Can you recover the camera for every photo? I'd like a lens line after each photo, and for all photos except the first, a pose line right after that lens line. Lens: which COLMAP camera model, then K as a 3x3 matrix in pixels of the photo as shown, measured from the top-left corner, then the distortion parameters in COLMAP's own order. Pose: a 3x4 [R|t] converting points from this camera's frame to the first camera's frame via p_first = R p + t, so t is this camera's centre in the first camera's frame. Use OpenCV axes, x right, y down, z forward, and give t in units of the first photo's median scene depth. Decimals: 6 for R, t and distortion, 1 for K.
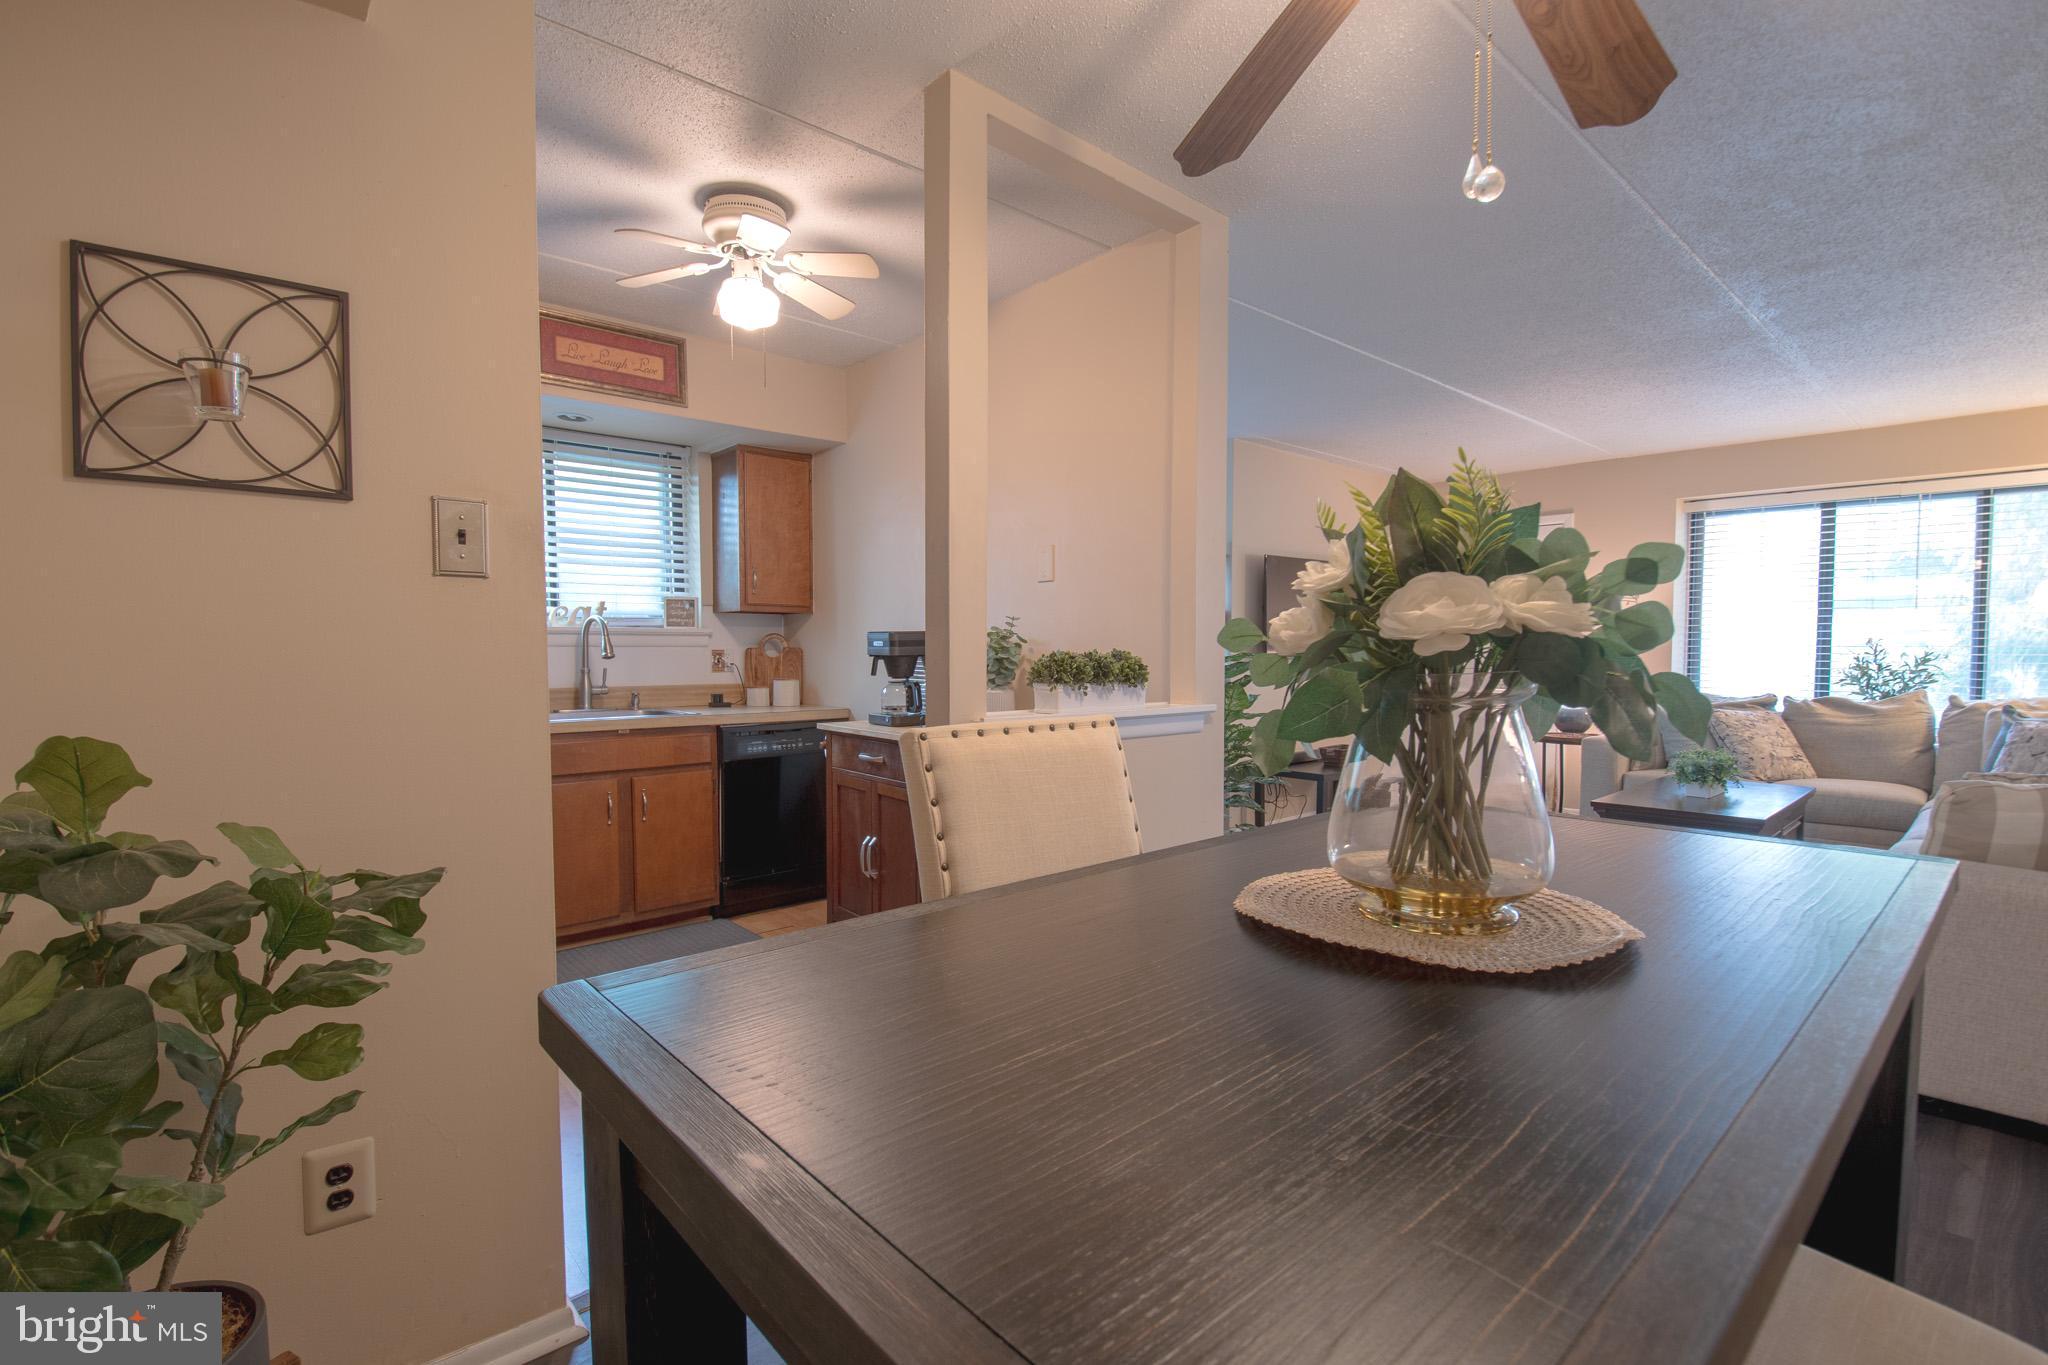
lens RADIAL K [[944.9, 0, 1024.1], [0, 944.9, 667.2], [0, 0, 1]] dist [-0.043247, -0.000122]
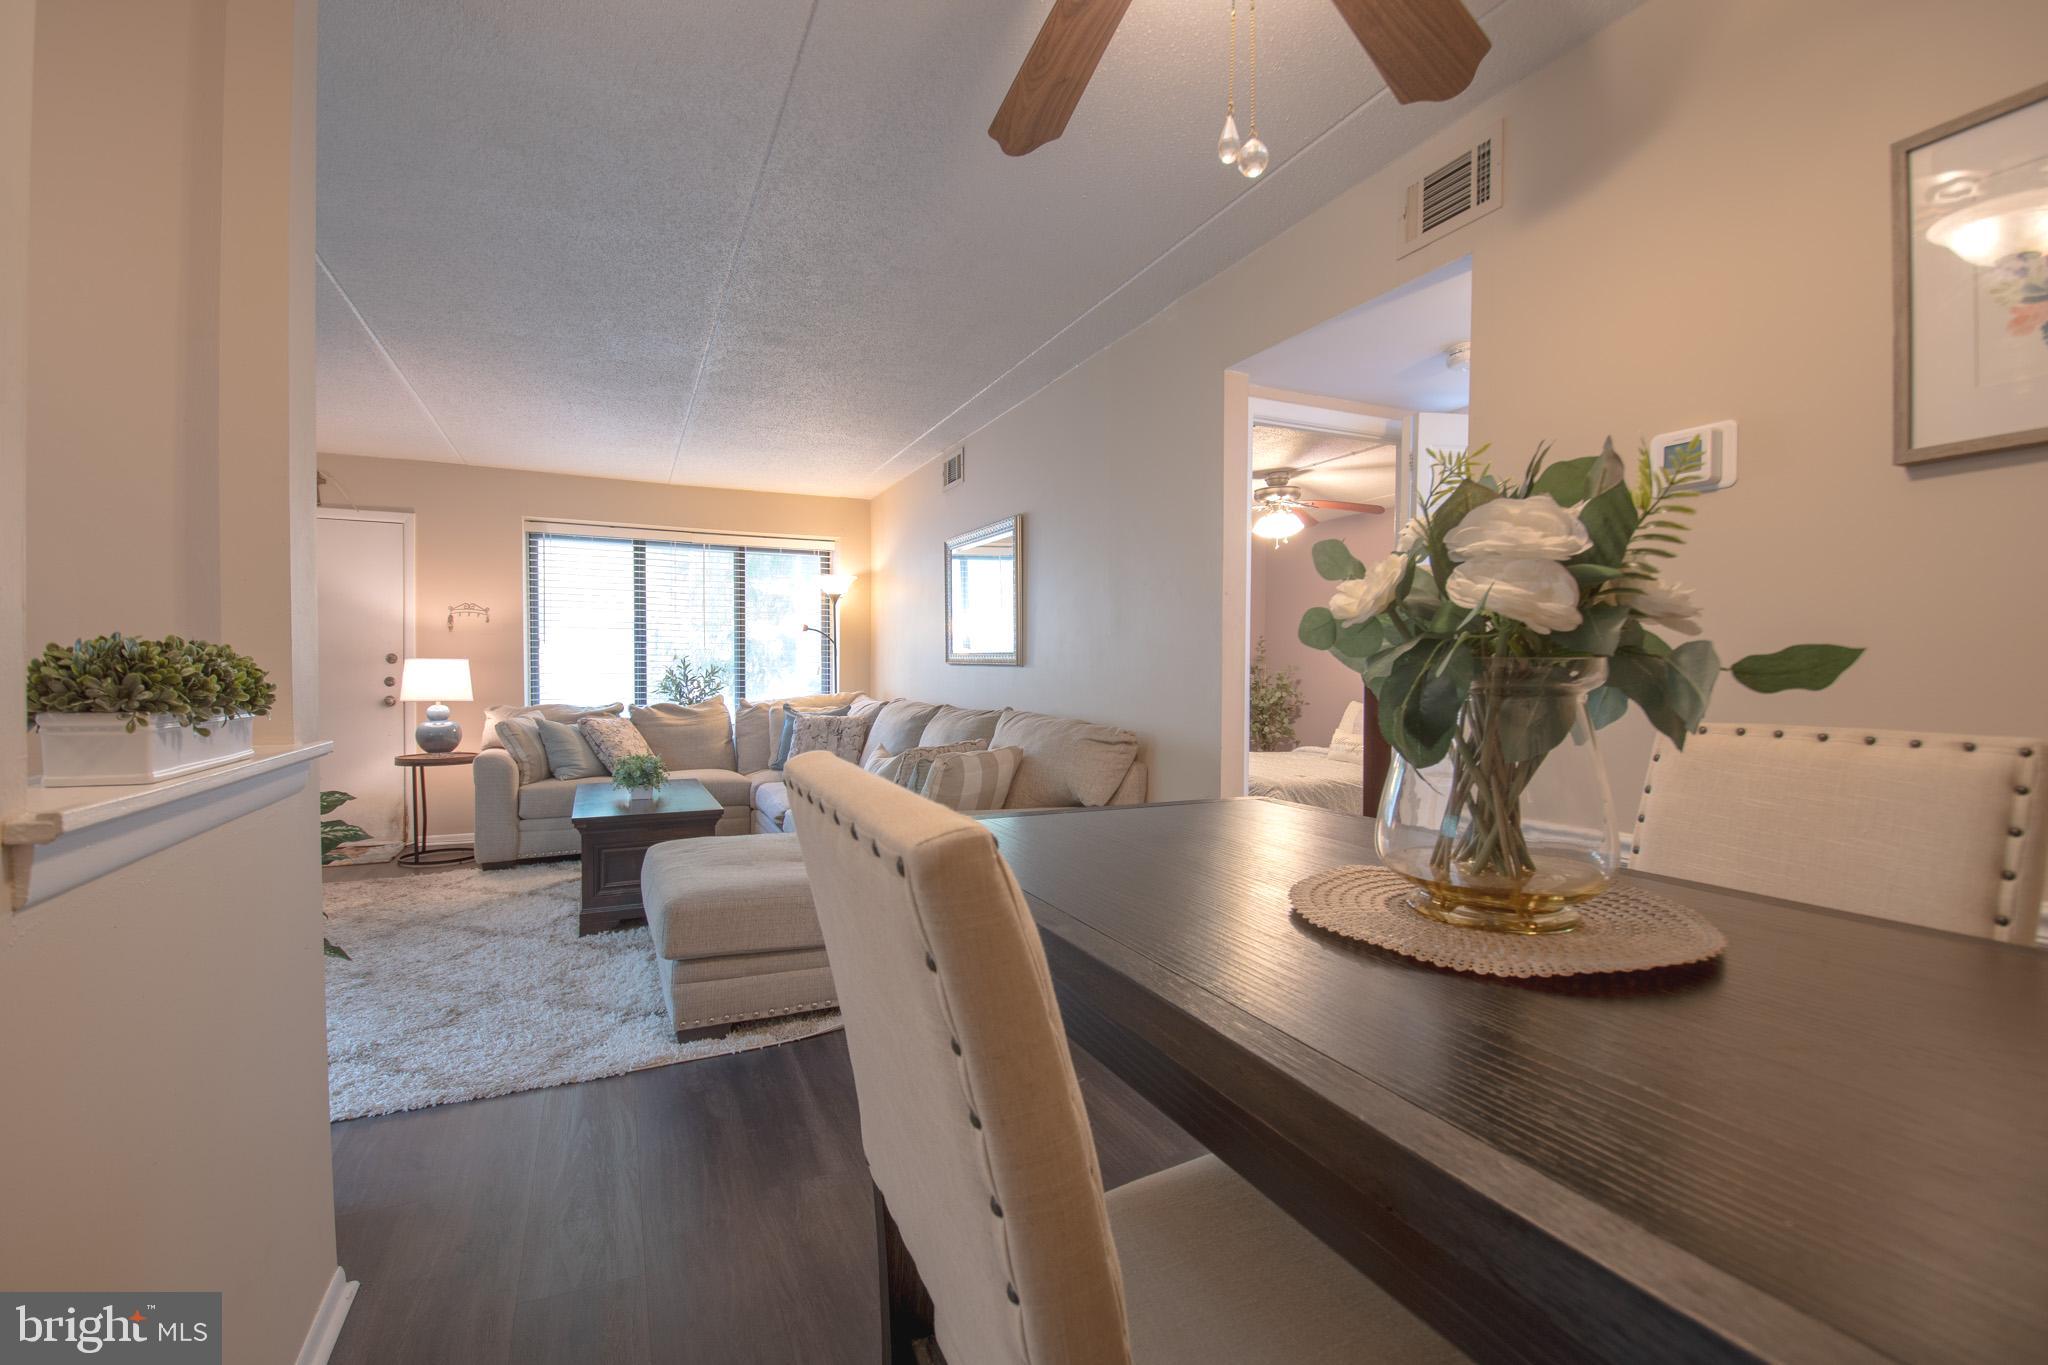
lens RADIAL K [[880.6, 0, 1024.0], [0, 880.6, 682.5], [0, 0, 1]] dist [-0.019719, -0.000492]
pose [[0.253806, -0.011492, 0.967187, -0.106892], [0.014513, 0.999862, 0.008072, 0.003026], [-0.967146, 0.011988, 0.253938, 0.241965]]
